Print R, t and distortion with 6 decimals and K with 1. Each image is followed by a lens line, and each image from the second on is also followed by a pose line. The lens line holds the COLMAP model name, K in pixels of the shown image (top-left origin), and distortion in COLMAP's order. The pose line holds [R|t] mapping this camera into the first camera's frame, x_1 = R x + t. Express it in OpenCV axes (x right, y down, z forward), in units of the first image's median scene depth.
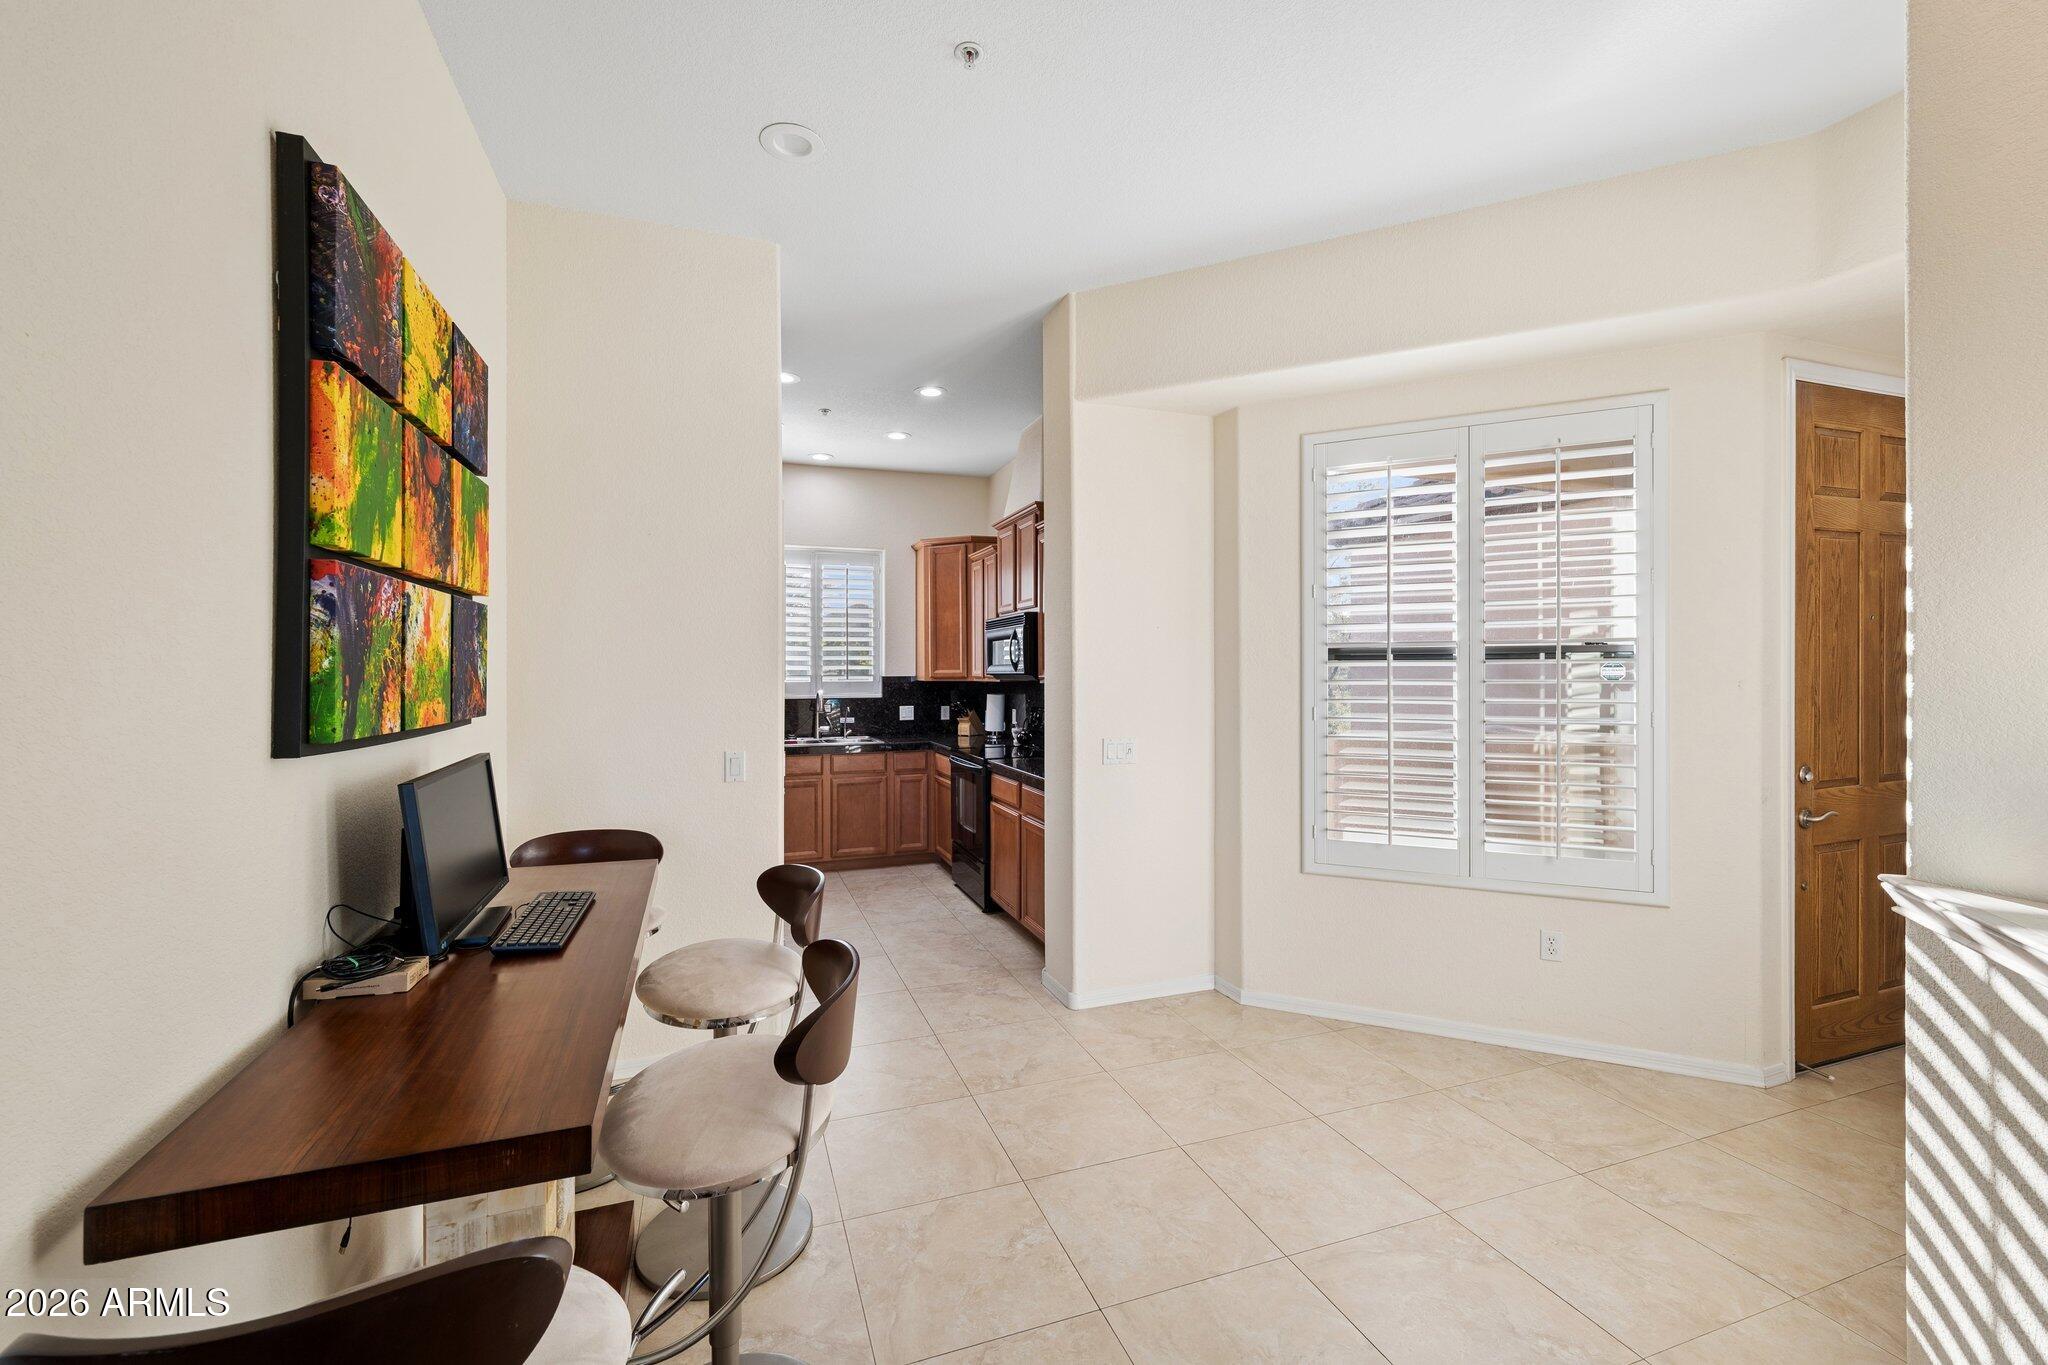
lens RADIAL K [[836.9, 0, 1012.1], [0, 836.9, 676.3], [0, 0, 1]] dist [-0.001223, -0.000015]
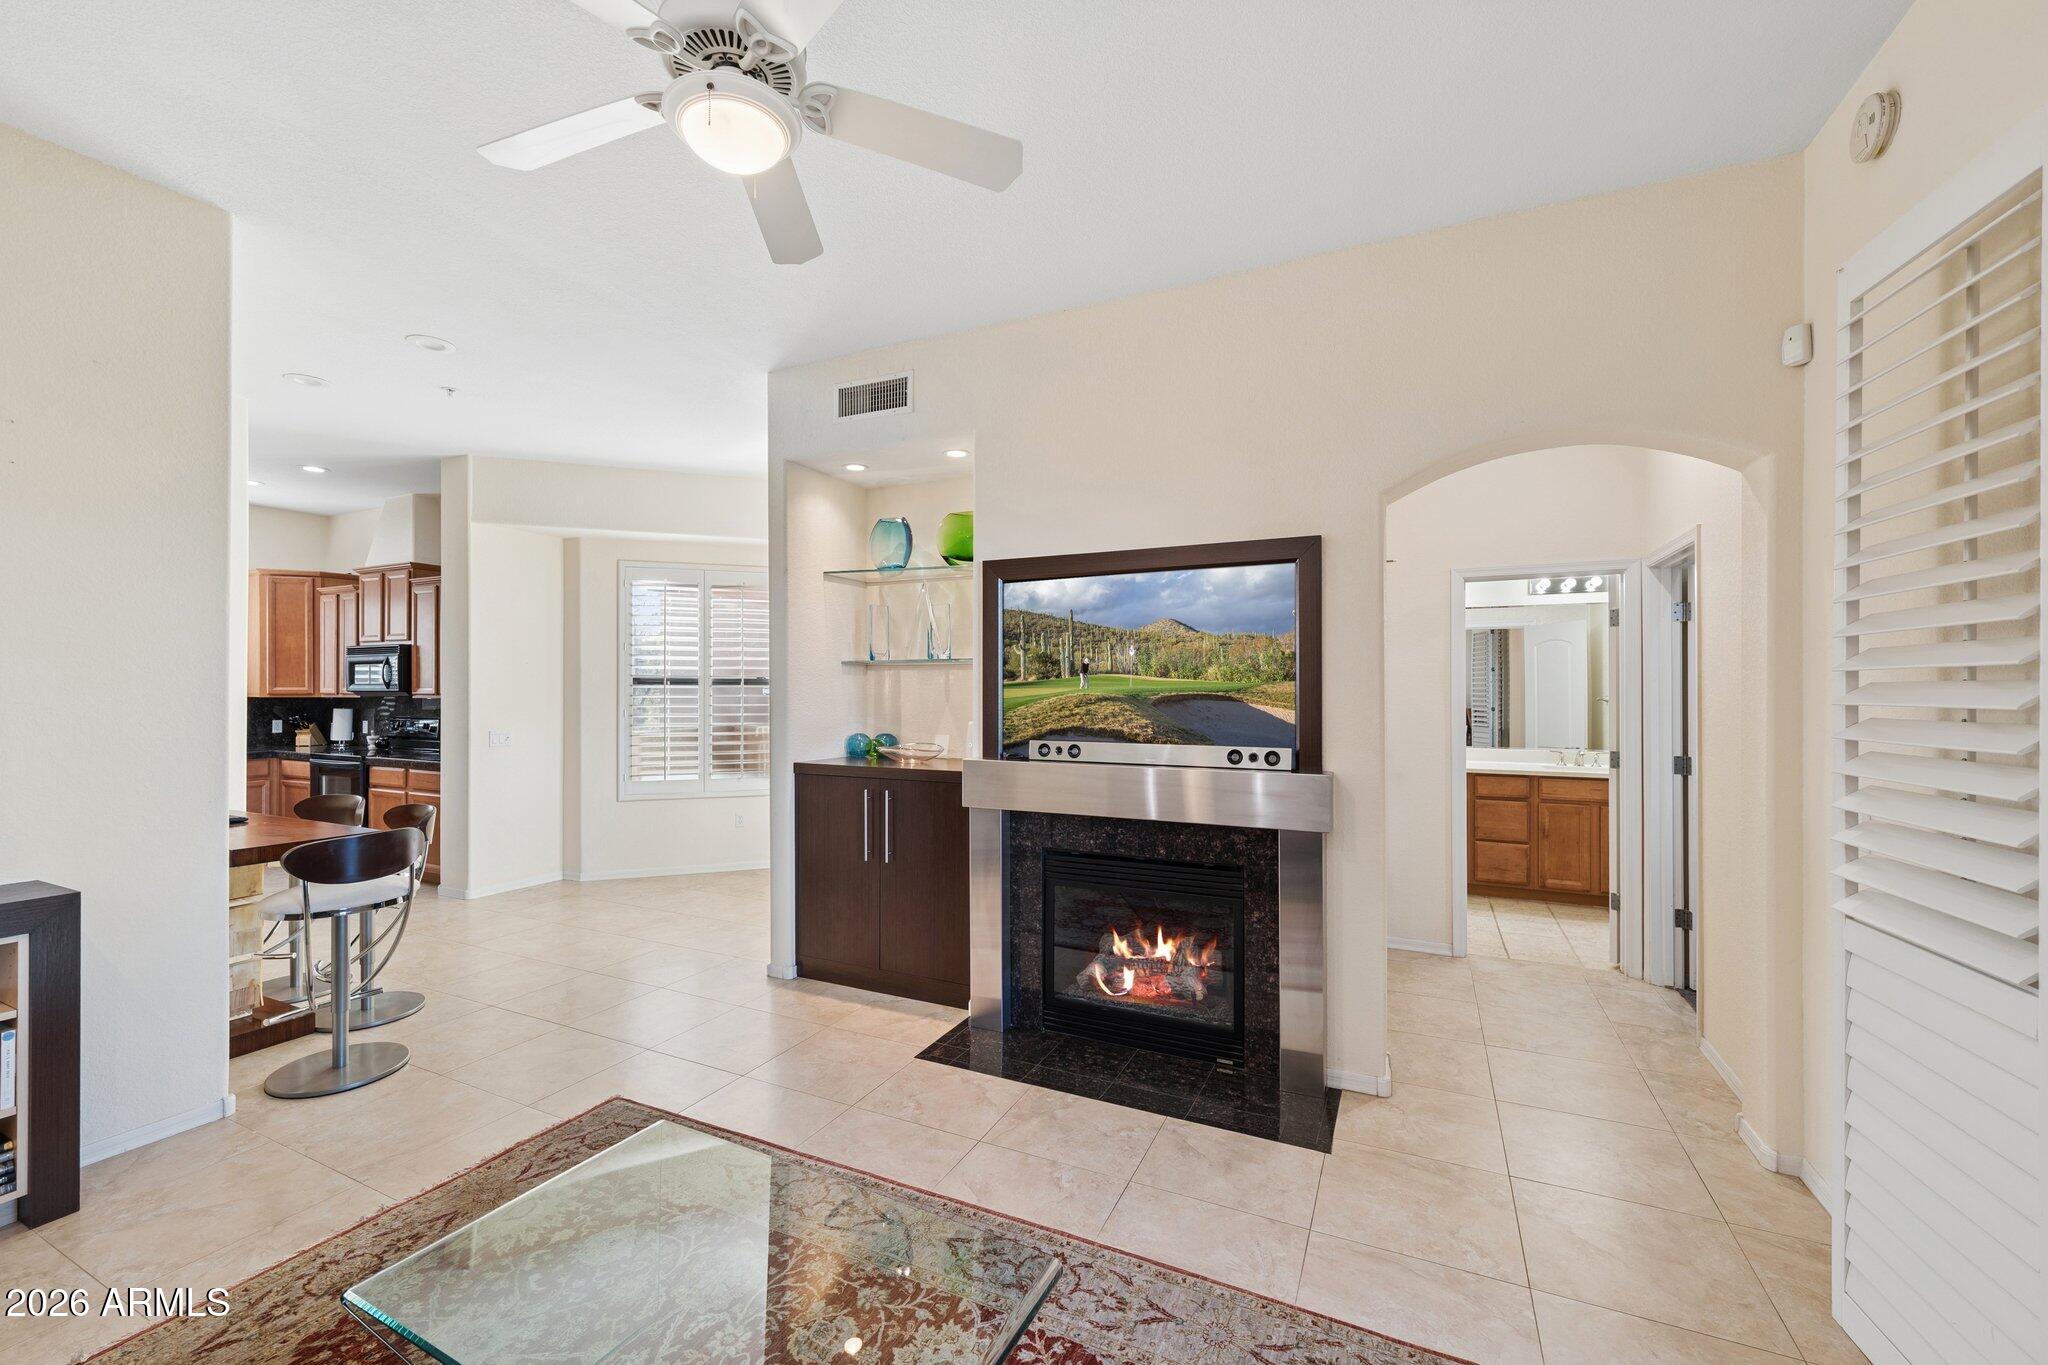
lens RADIAL K [[824.3, 0, 1009.4], [0, 824.3, 685.8], [0, 0, 1]] dist [-0.000473, 0.000429]
pose [[0.714736, 0.006795, 0.699362, -0.209034], [-0.000197, 0.999955, -0.009513, 0.000811], [-0.699395, 0.006661, 0.714705, -0.612163]]
